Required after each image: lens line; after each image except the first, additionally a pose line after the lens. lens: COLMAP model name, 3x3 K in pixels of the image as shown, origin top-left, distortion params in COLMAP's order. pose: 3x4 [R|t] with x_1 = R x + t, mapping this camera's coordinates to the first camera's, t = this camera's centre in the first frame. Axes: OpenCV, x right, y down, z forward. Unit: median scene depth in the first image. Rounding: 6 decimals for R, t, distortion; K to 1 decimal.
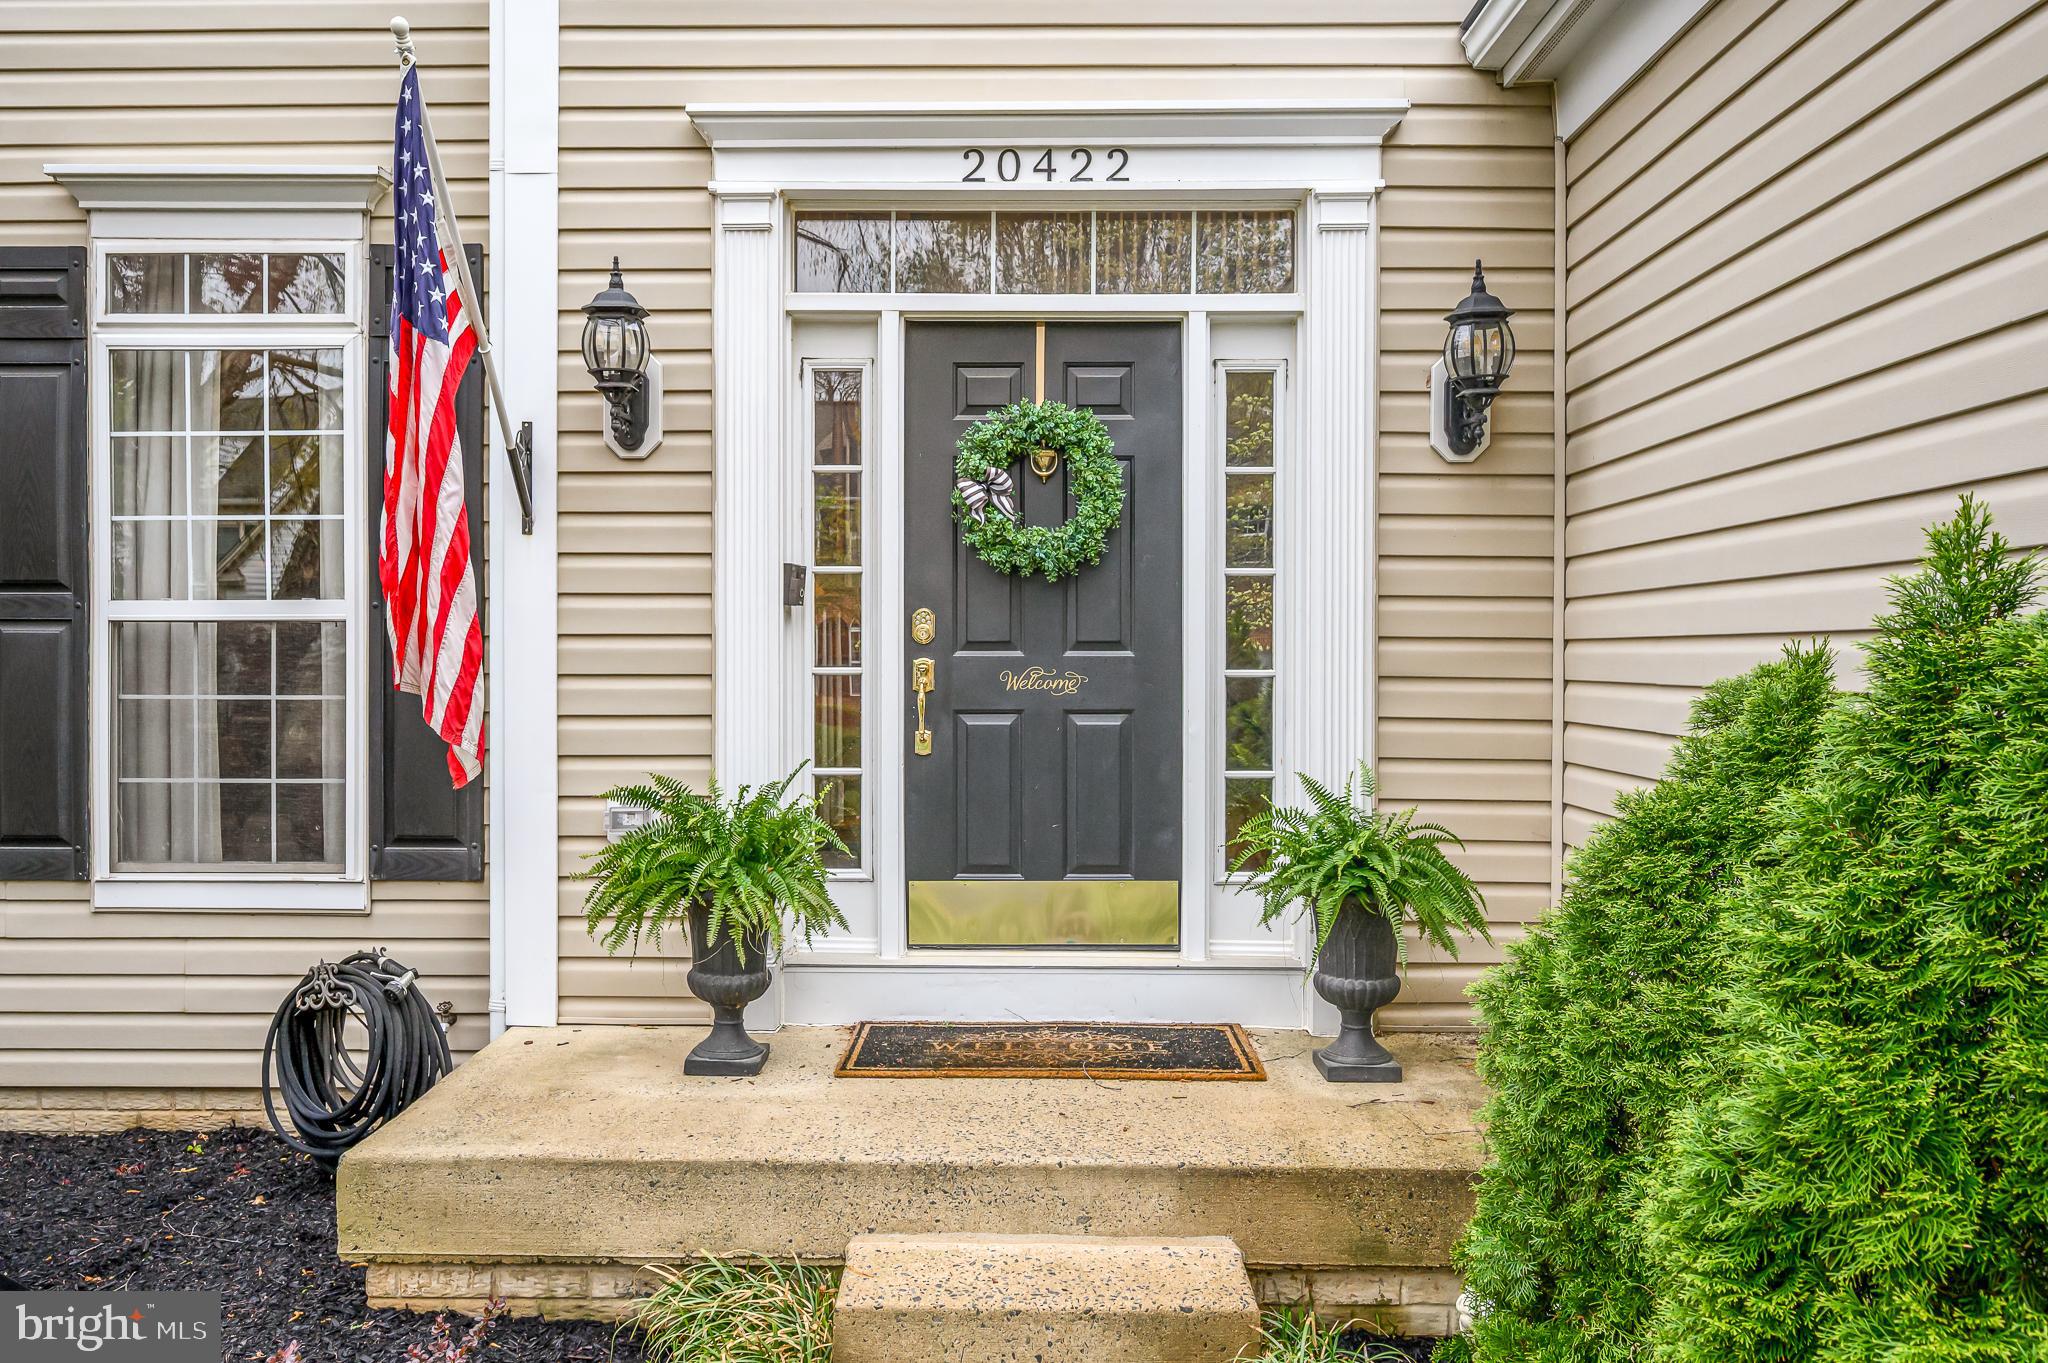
lens RADIAL K [[1546.2, 0, 1025.8], [0, 1546.2, 671.0], [0, 0, 1]] dist [-0.006201, 0.004276]
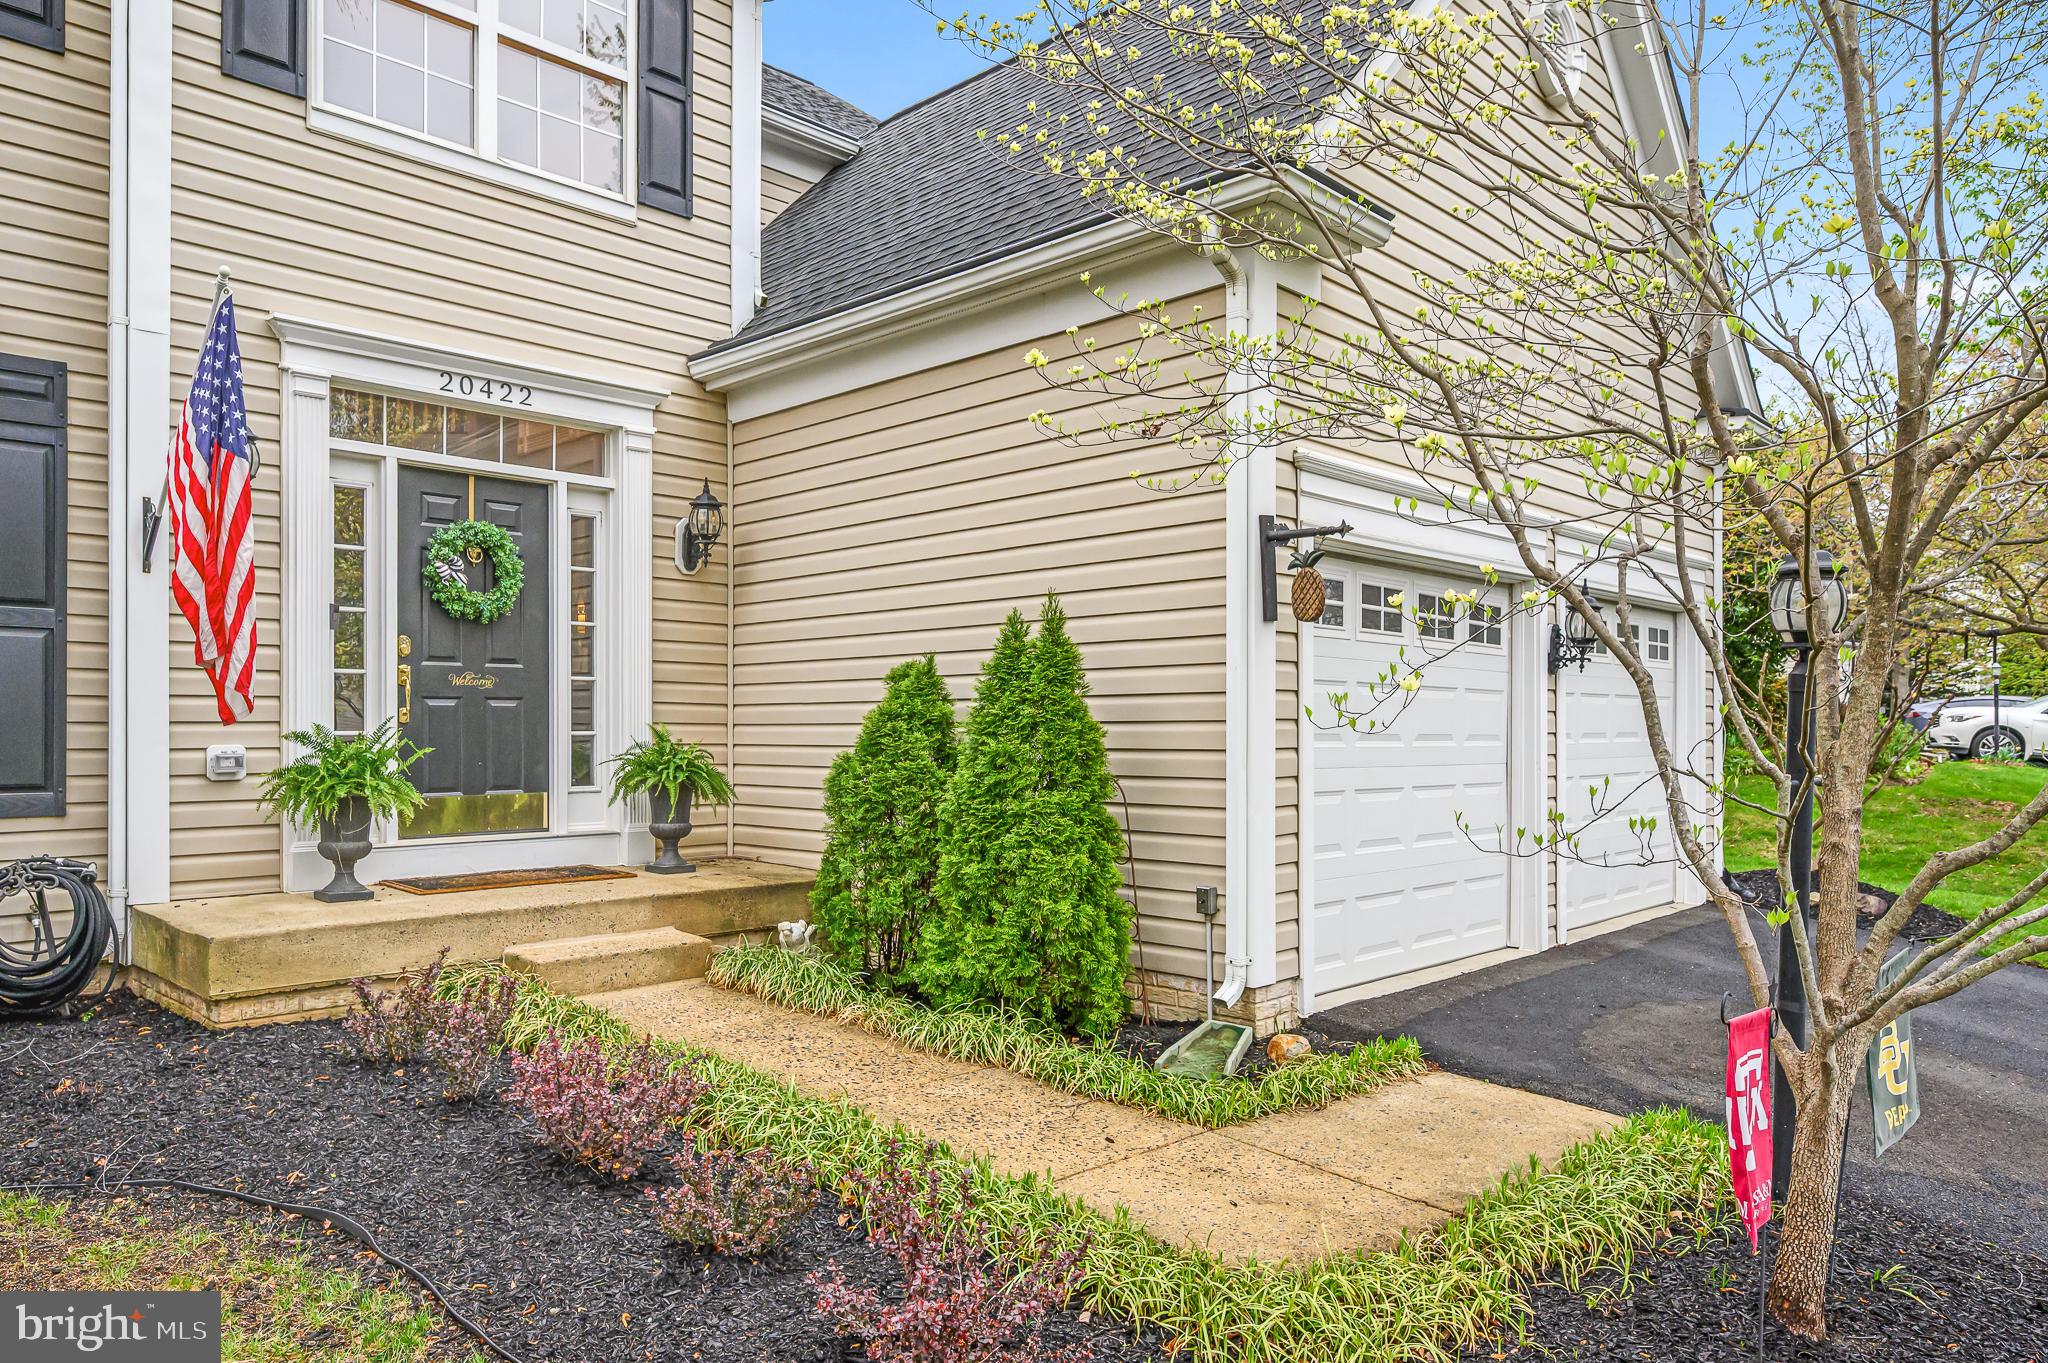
lens RADIAL K [[1318.8, 0, 987.3], [0, 1318.8, 715.1], [0, 0, 1]] dist [-0.001985, 0.000354]
pose [[0.701136, 0.004475, 0.713013, -0.660497], [0.009621, 0.999830, -0.015737, 0.076766], [-0.712962, 0.017893, 0.700974, -0.465166]]
